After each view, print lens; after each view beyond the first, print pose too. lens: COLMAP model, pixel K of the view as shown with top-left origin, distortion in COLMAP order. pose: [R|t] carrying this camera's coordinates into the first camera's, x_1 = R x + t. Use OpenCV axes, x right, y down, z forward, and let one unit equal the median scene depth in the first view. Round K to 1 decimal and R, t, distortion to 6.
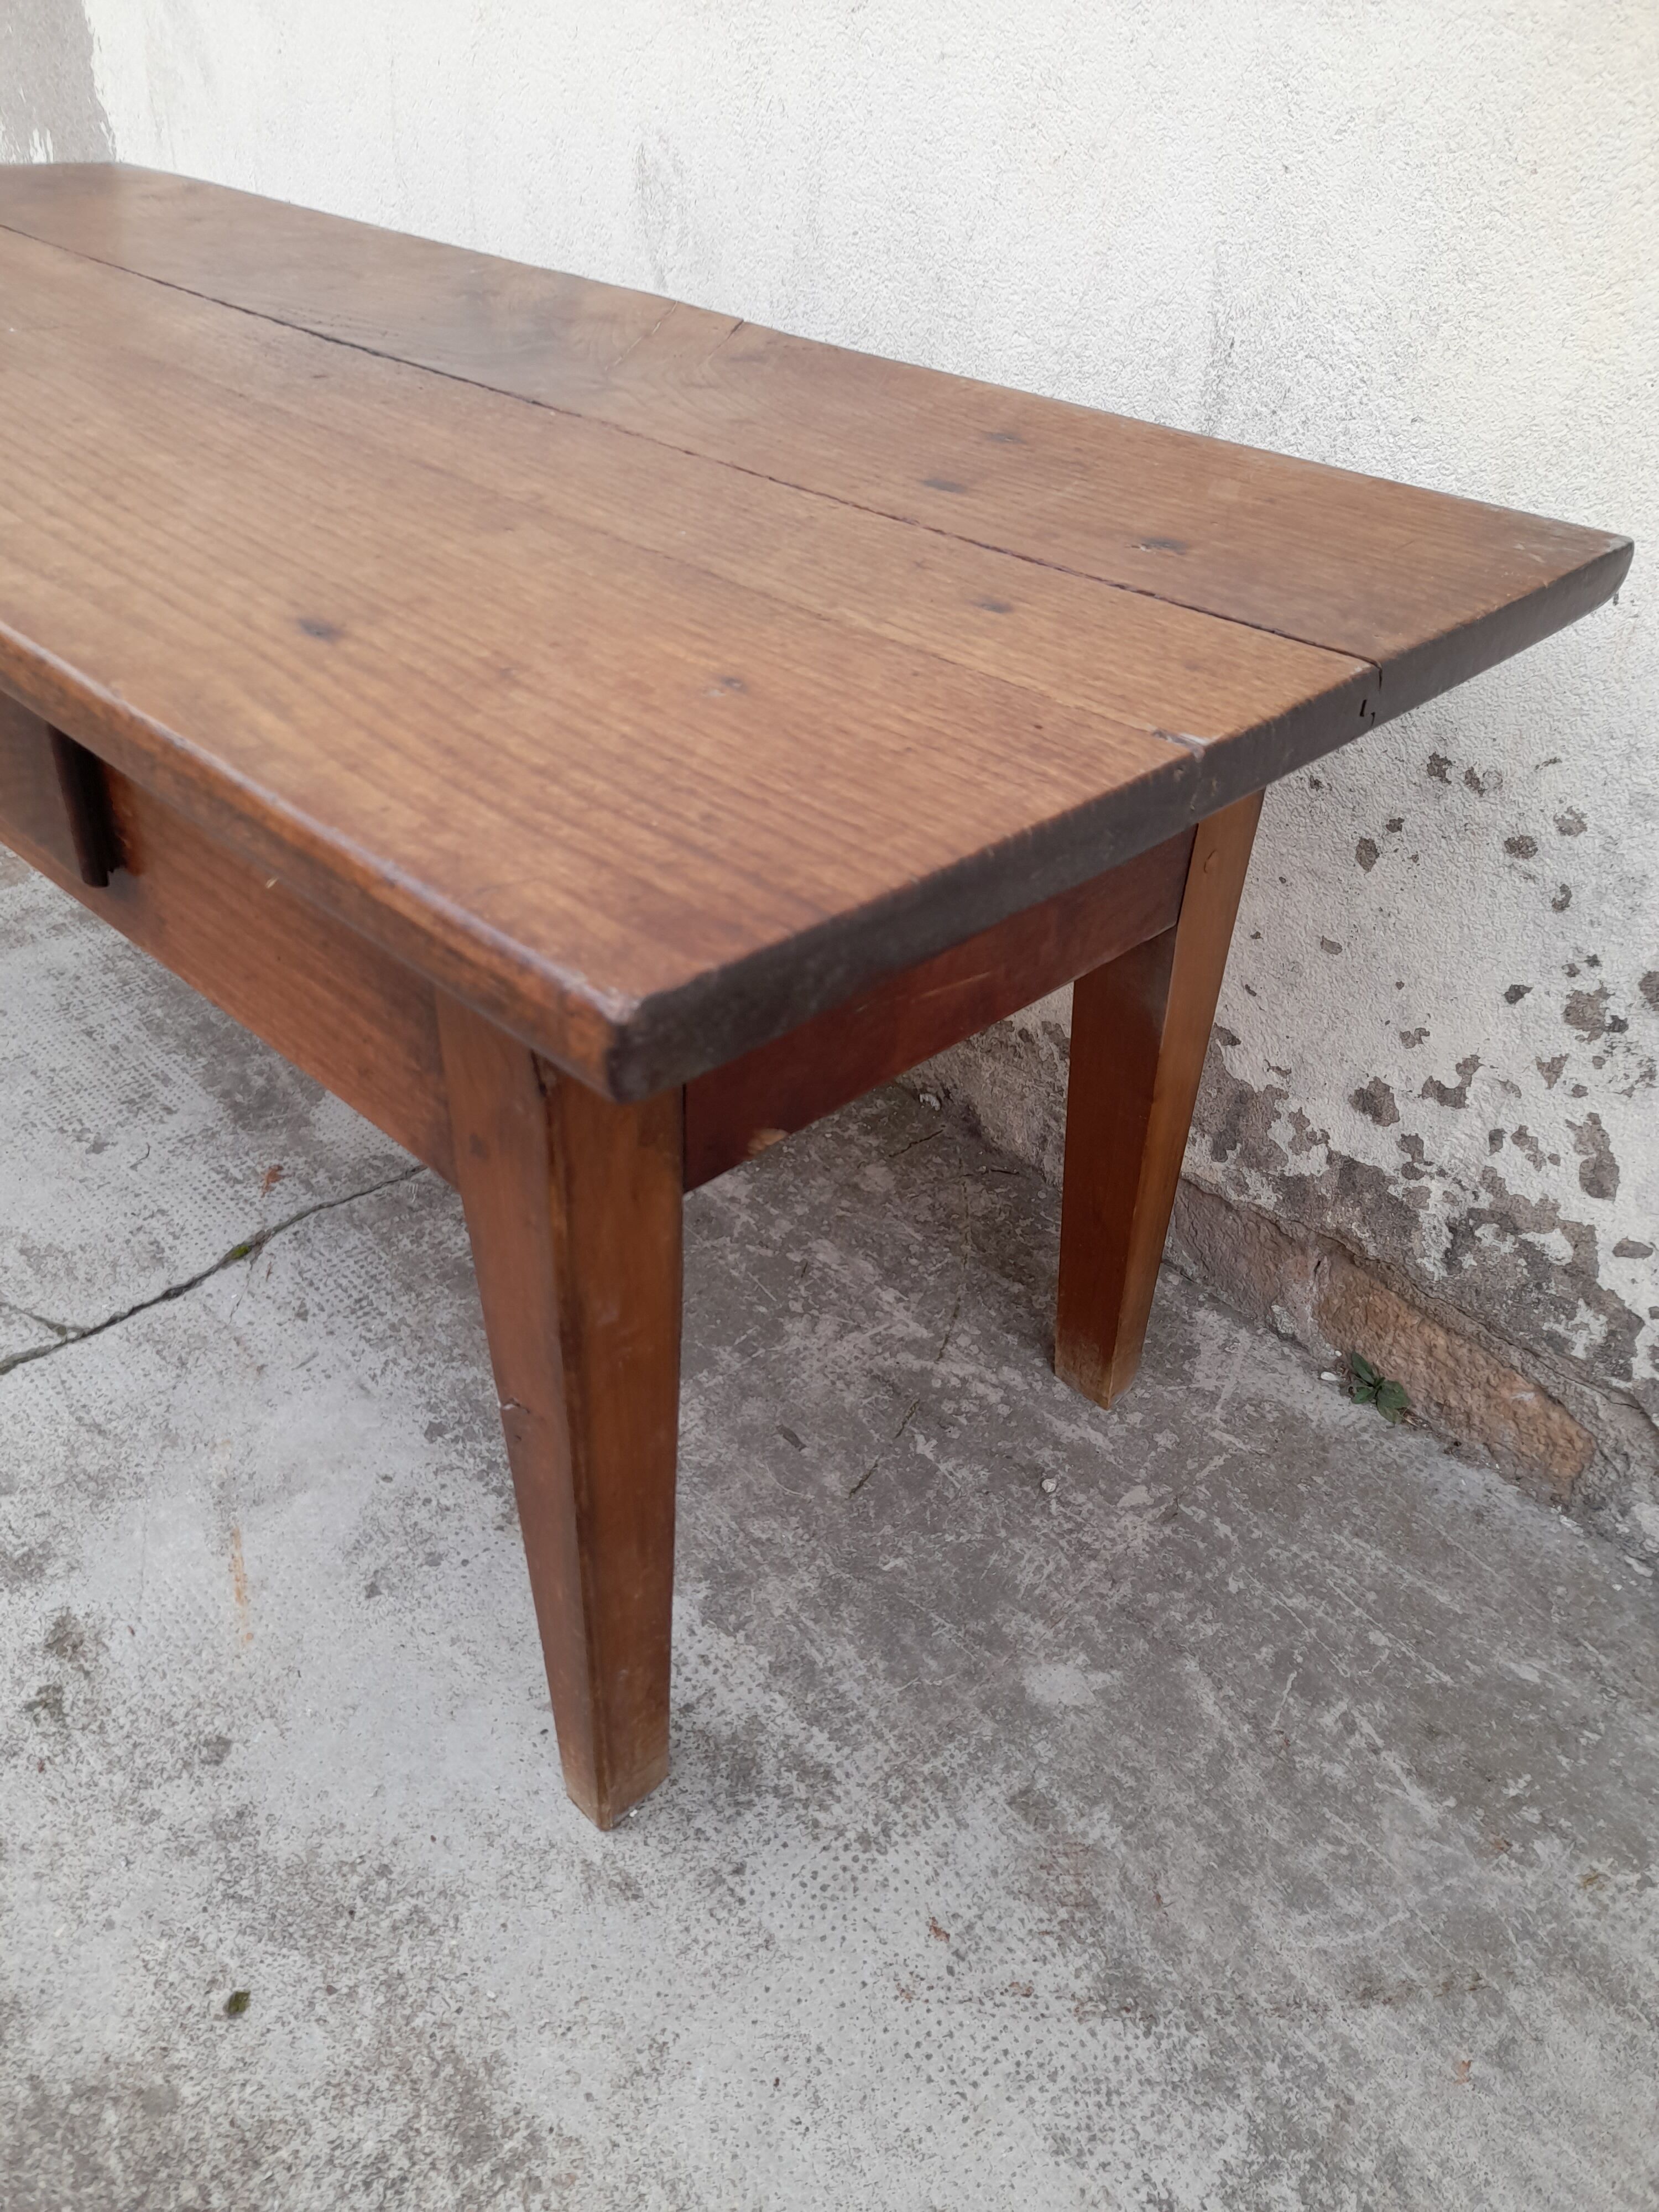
lens RADIAL K [[1614.0, 0, 807.0], [0, 1614.0, 1134.1], [0, 0, 1]] dist [0.043498, -0.034772]
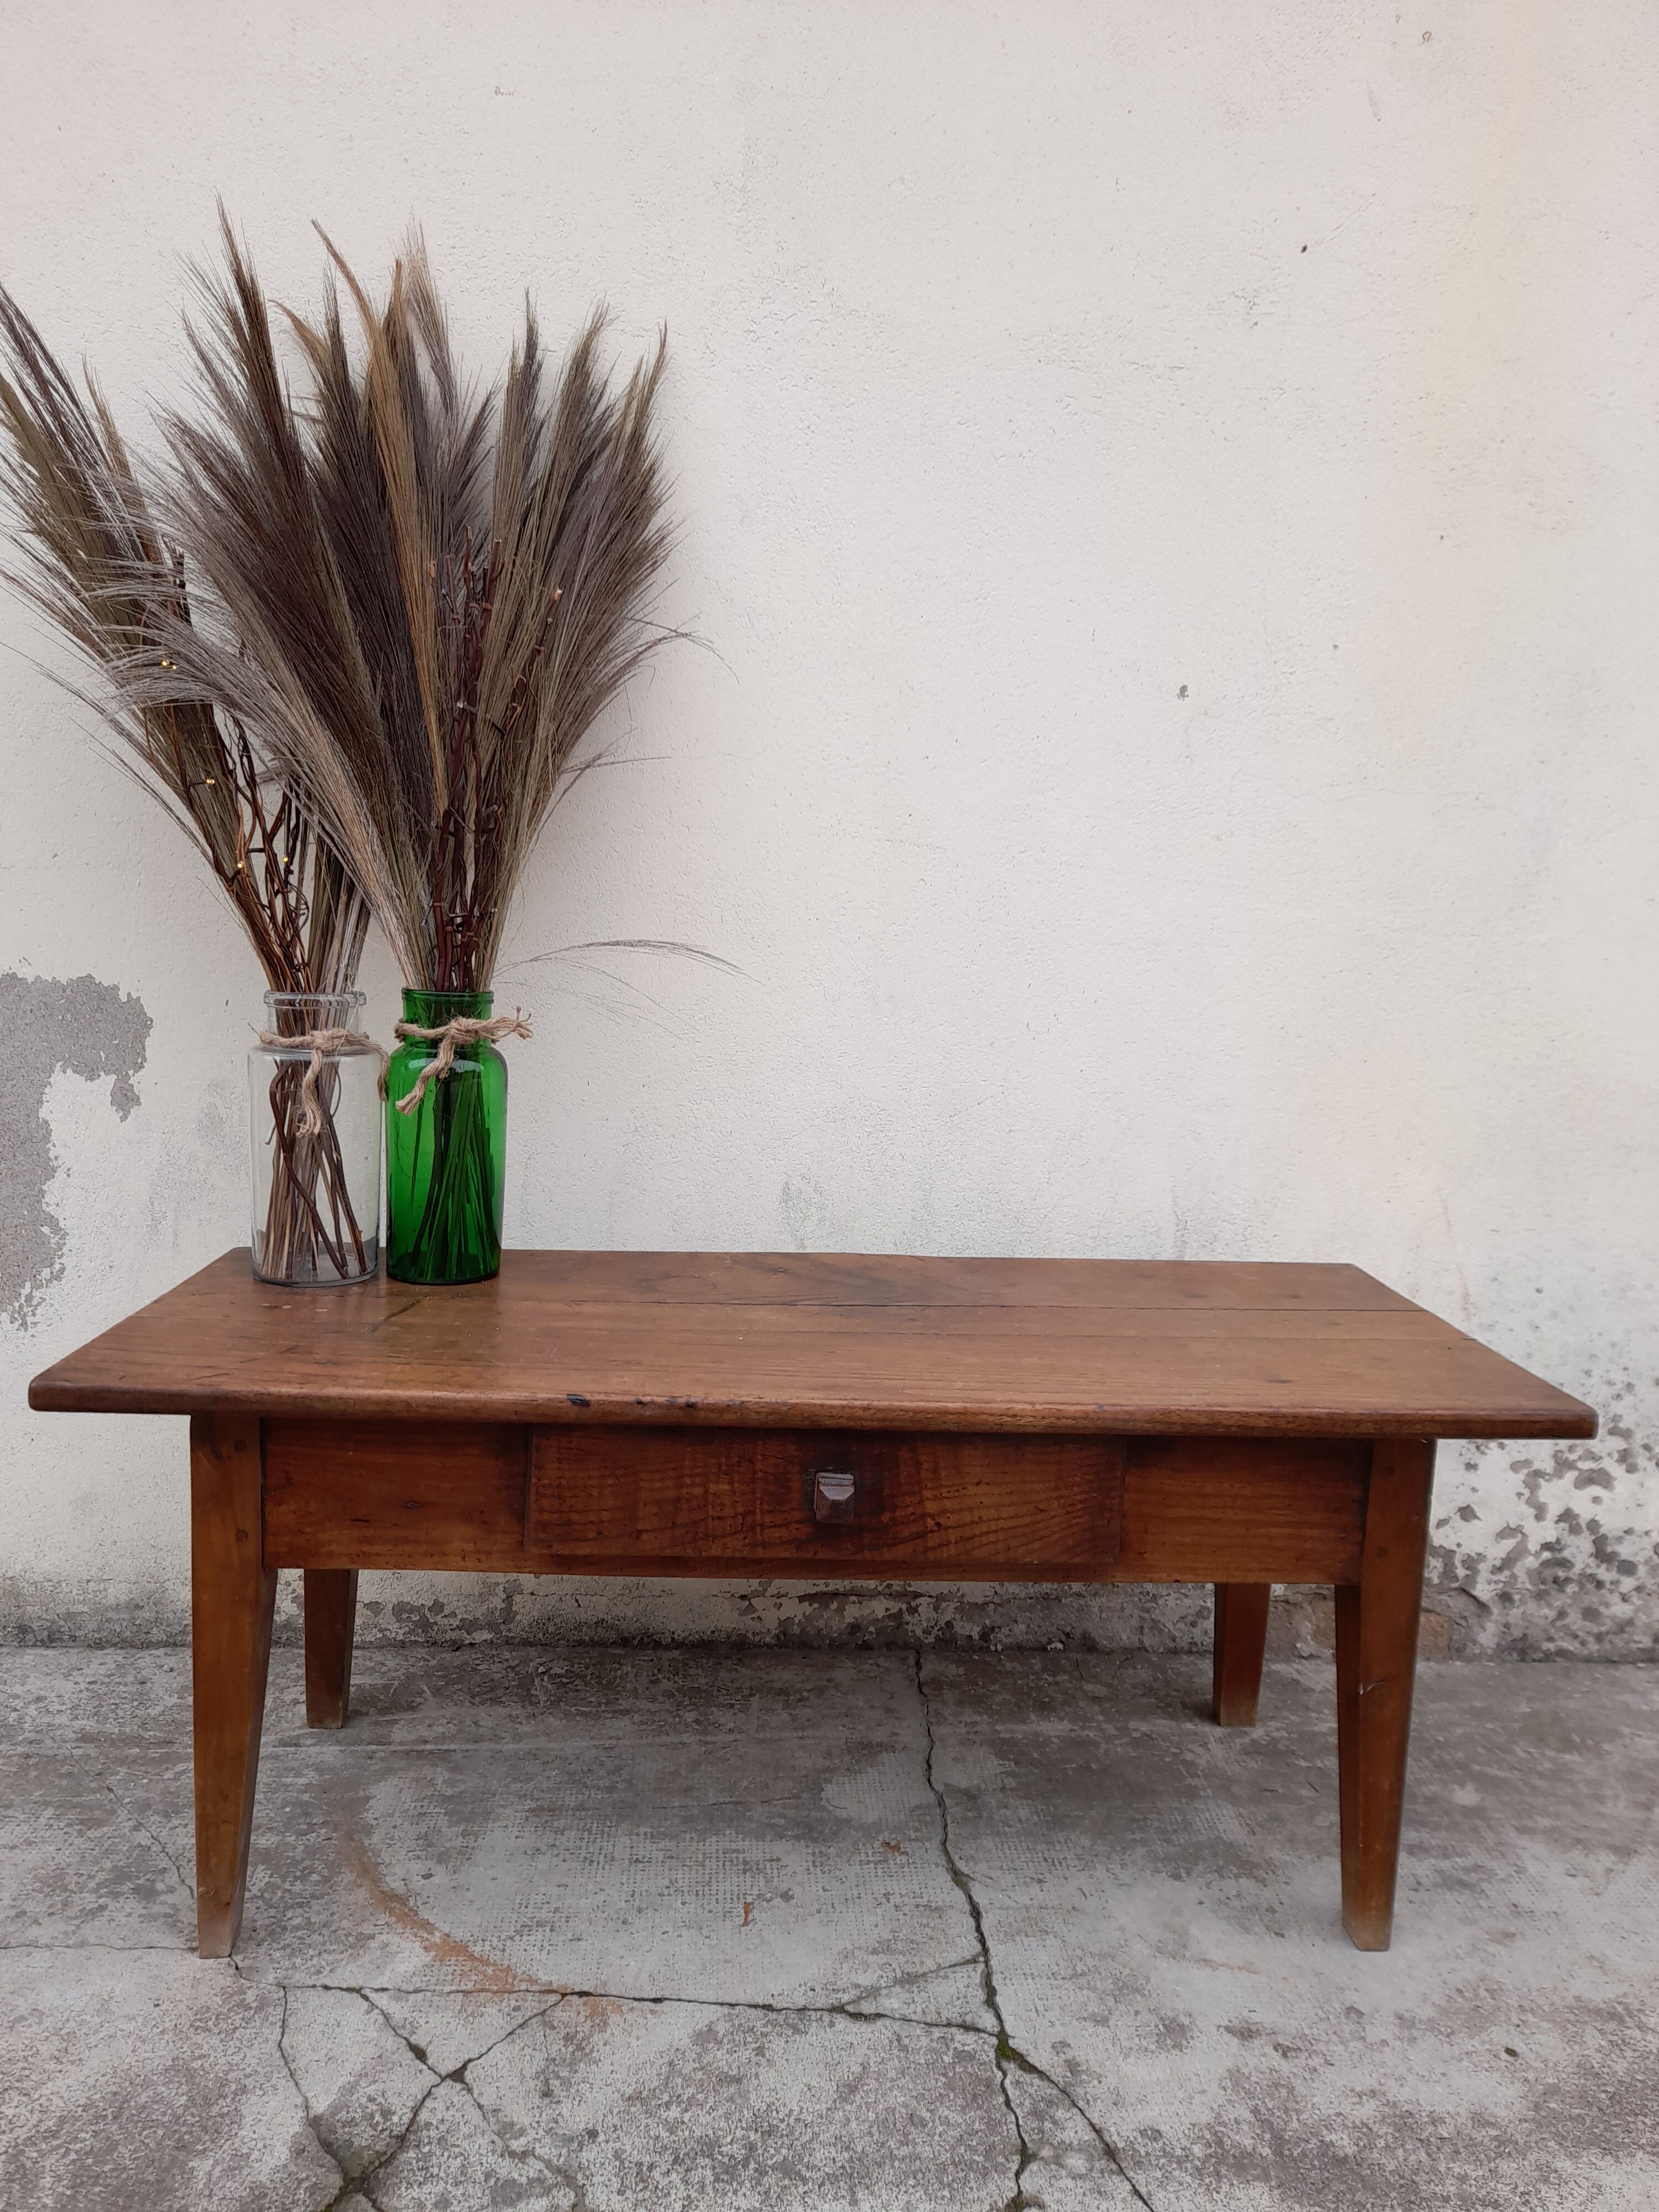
lens RADIAL K [[1640.4, 0, 829.8], [0, 1640.4, 1111.7], [0, 0, 1]] dist [0.041895, -0.038069]
pose [[0.642014, -0.129099, 0.755746, -1.948309], [0.456183, 0.856572, -0.241209, -0.287158], [-0.616211, 0.499618, 0.608824, -0.241339]]
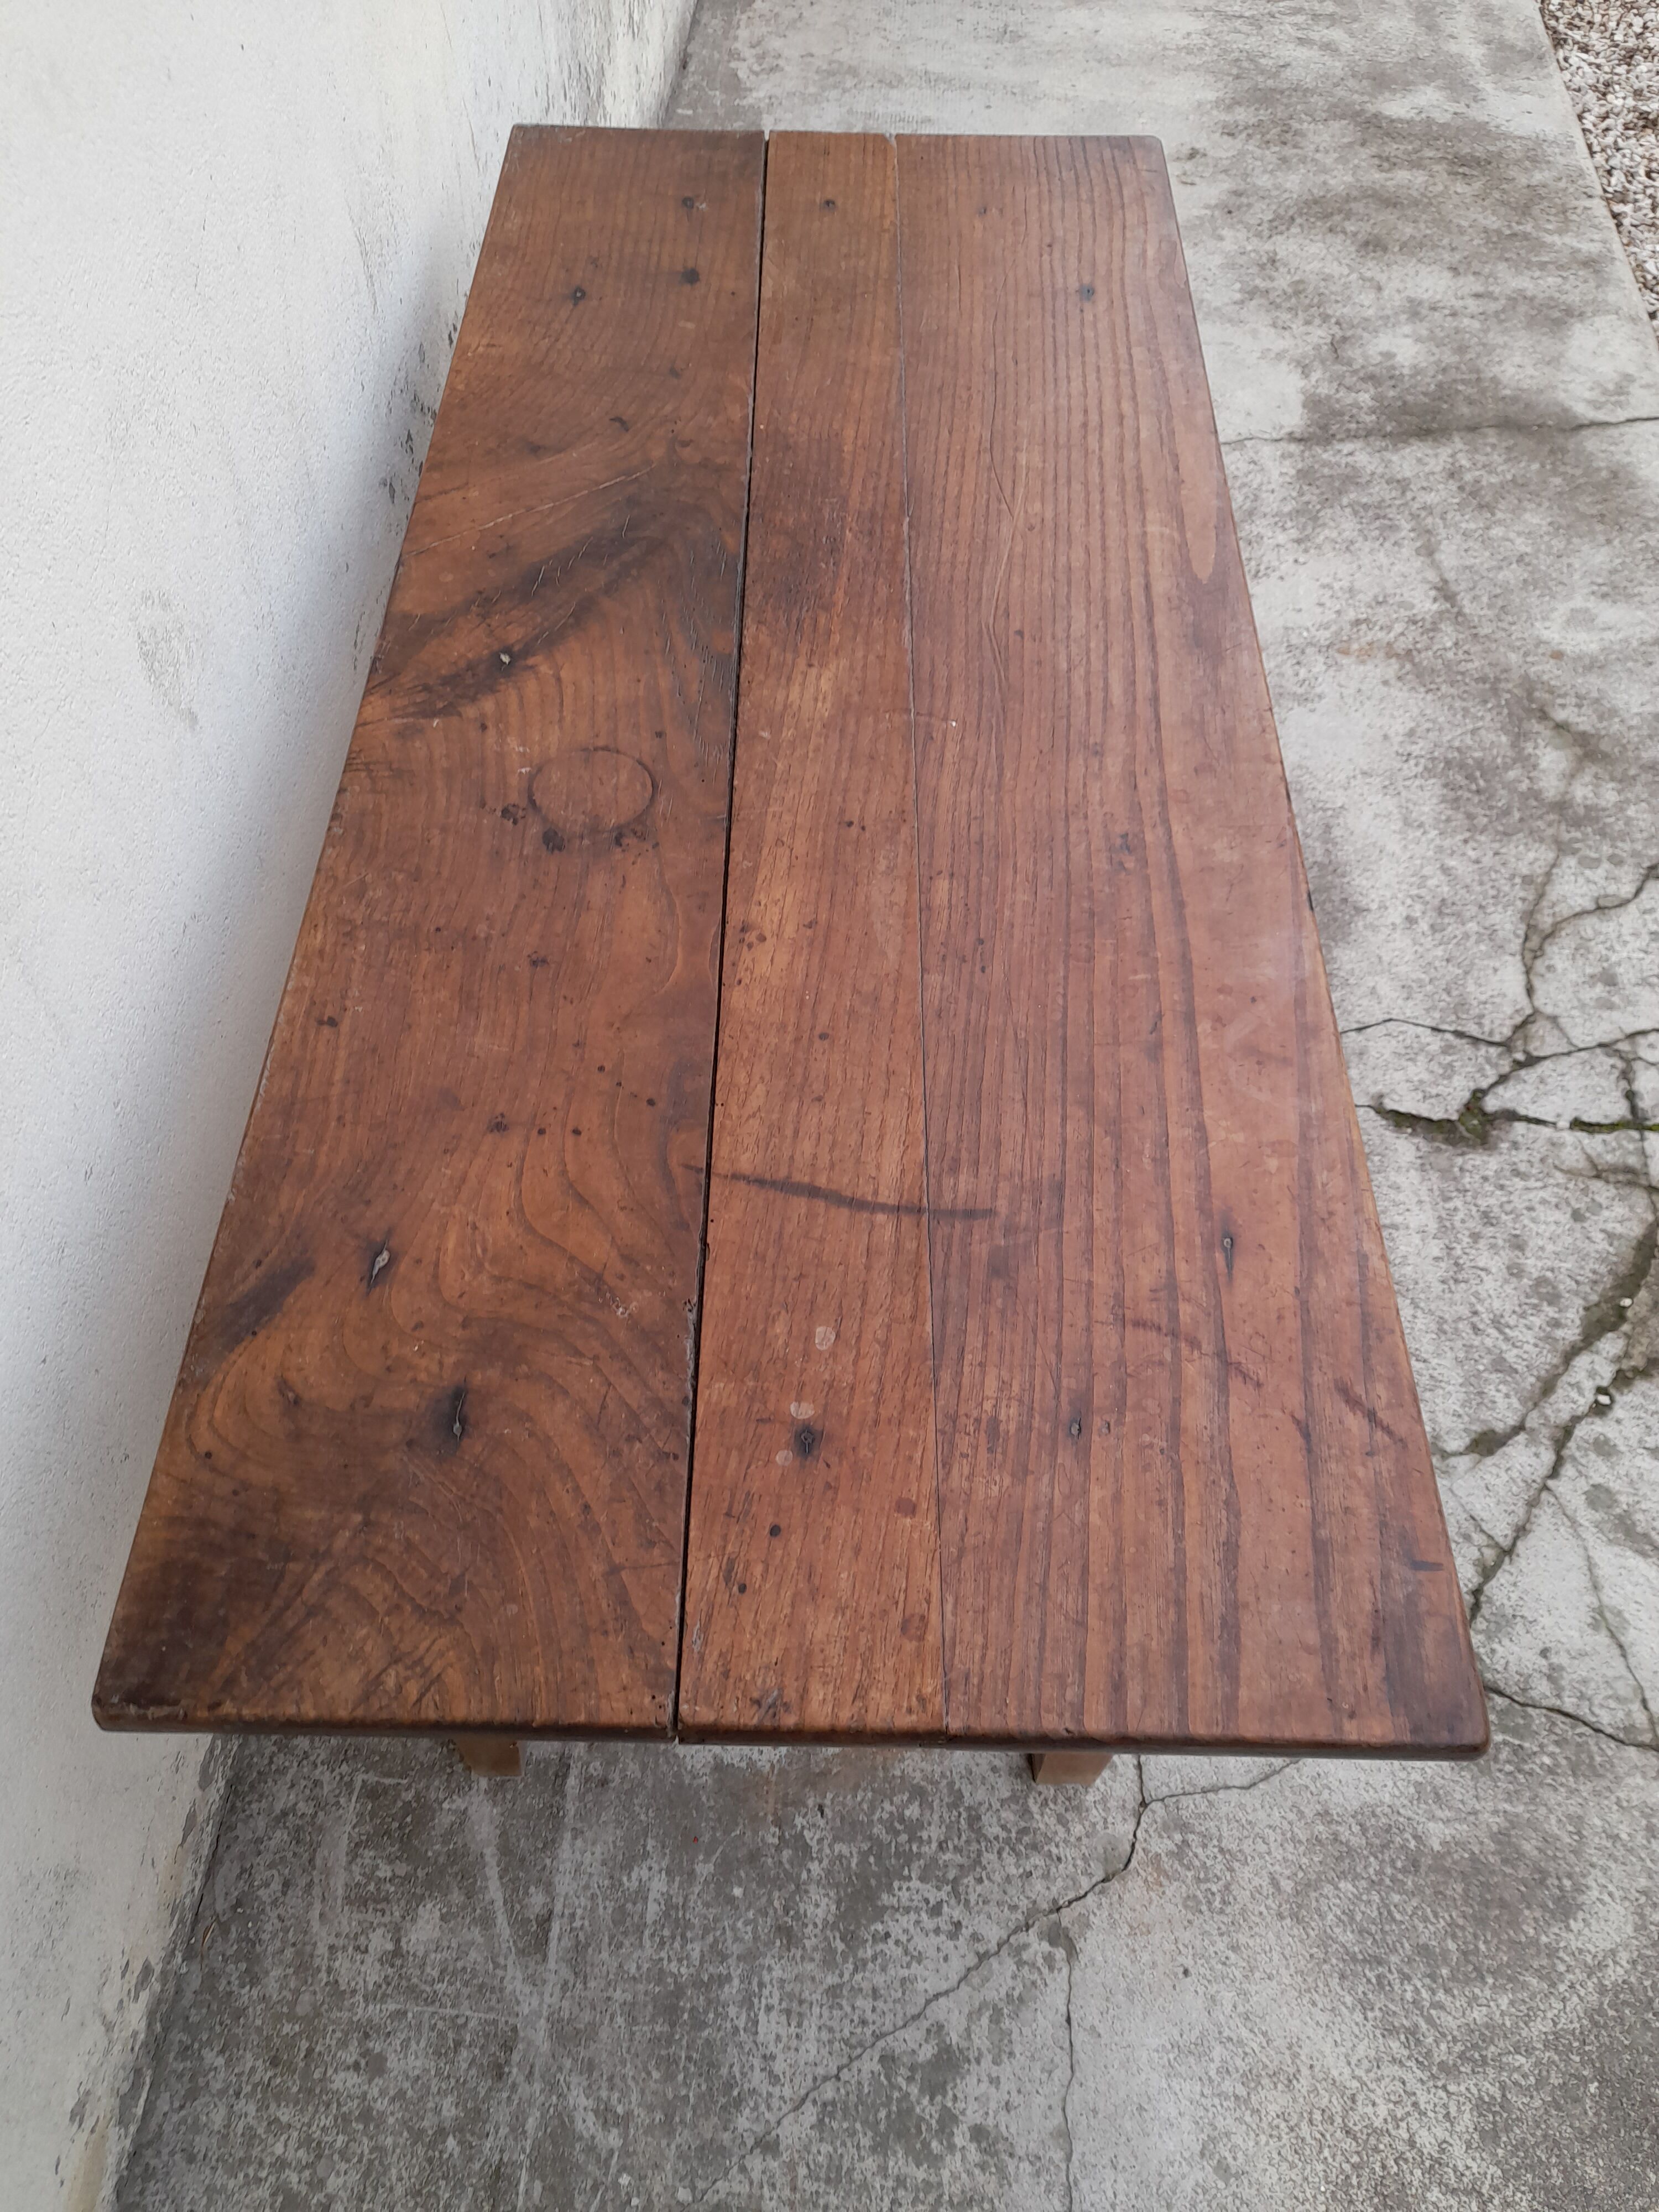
lens RADIAL K [[1593.4, 0, 829.5], [0, 1593.4, 1106.0], [0, 0, 1]] dist [0.056691, -0.063784]
pose [[-0.690493, -0.624190, 0.365522, -1.050947], [0.391822, 0.102008, 0.914369, -1.591227], [-0.608026, 0.774585, 0.174135, 1.126709]]
